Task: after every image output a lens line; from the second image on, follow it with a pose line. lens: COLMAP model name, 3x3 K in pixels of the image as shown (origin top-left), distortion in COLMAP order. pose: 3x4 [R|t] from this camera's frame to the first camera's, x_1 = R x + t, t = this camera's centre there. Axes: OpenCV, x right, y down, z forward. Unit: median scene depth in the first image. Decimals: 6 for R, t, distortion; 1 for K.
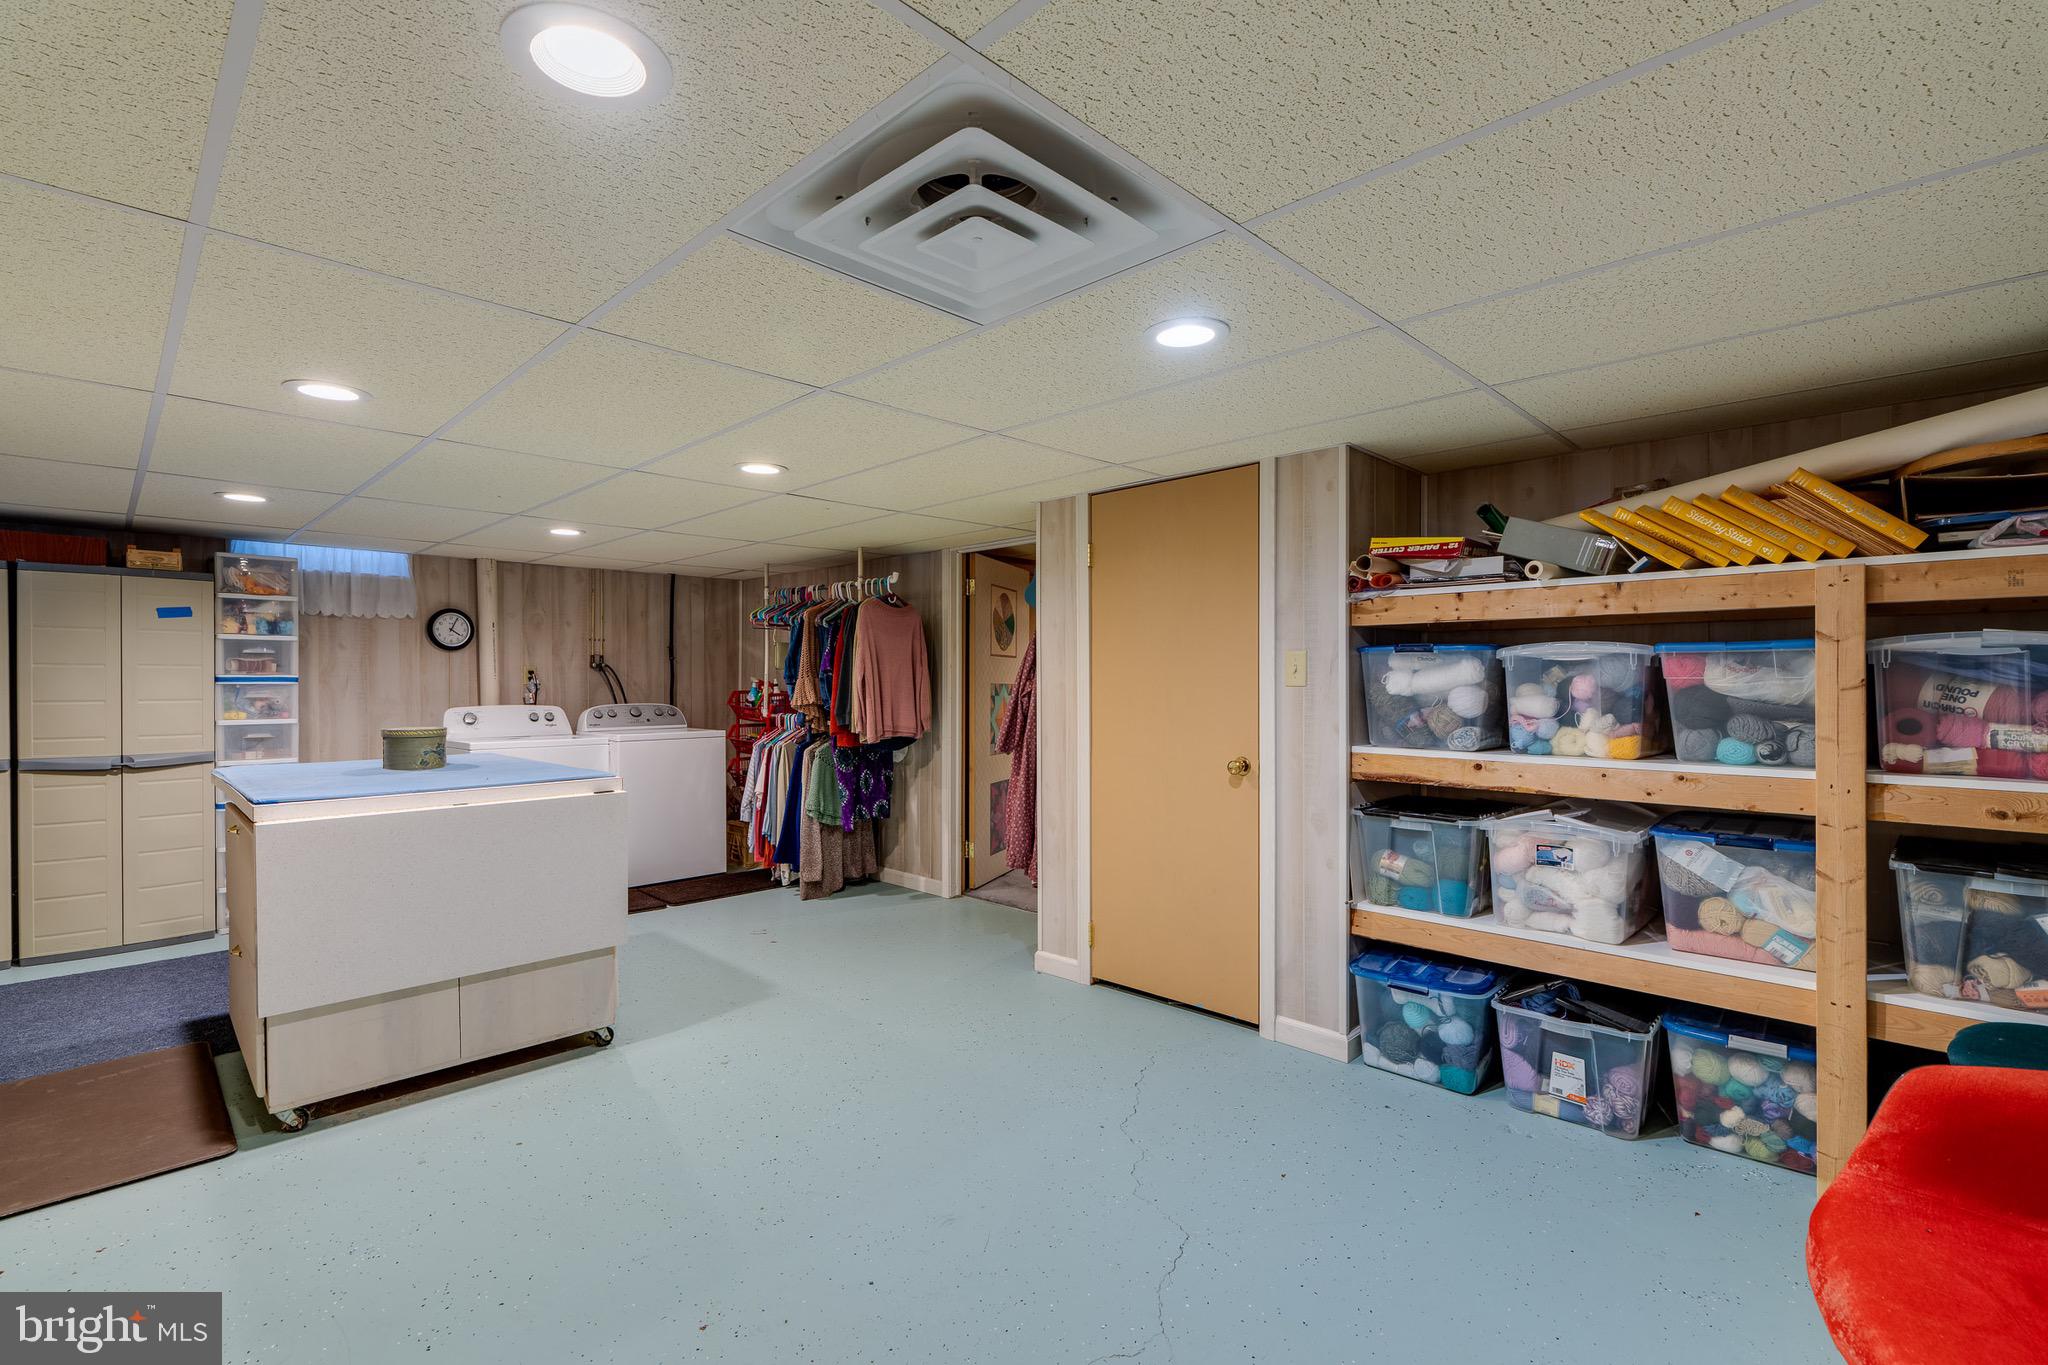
lens RADIAL K [[934.7, 0, 1030.9], [0, 934.7, 686.3], [0, 0, 1]] dist [-0.006852, 0.002144]
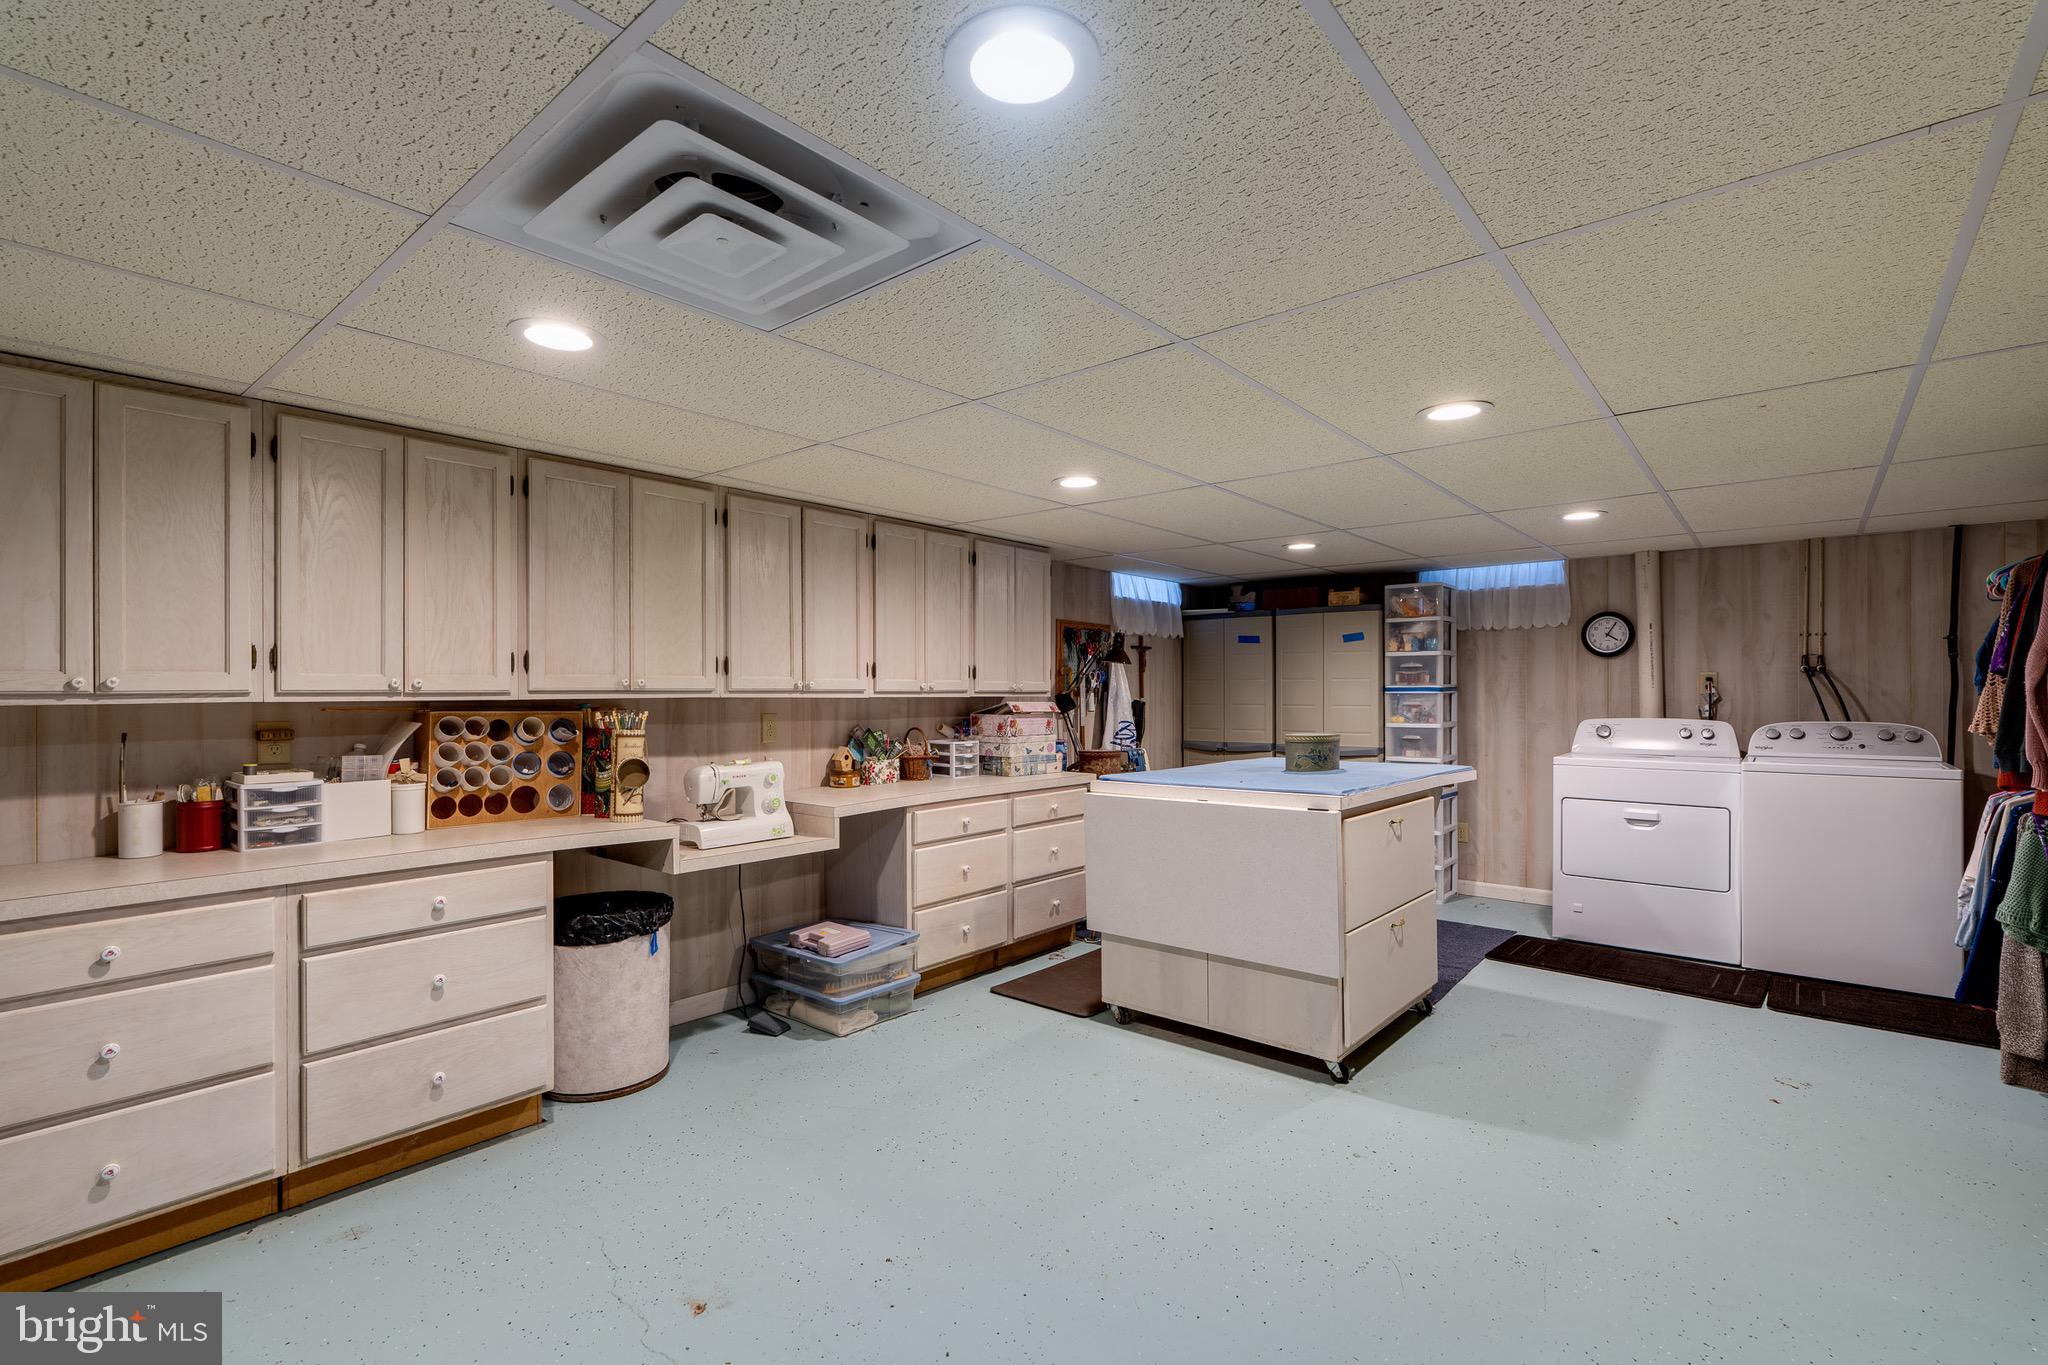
lens RADIAL K [[934.7, 0, 1017.2], [0, 934.7, 689.7], [0, 0, 1]] dist [-0.006852, 0.002144]
pose [[0.060052, -0.000813, -0.998195, 0.290596], [-0.002616, 0.999996, -0.000972, -0.004112], [0.998192, 0.002669, 0.060049, 0.395545]]
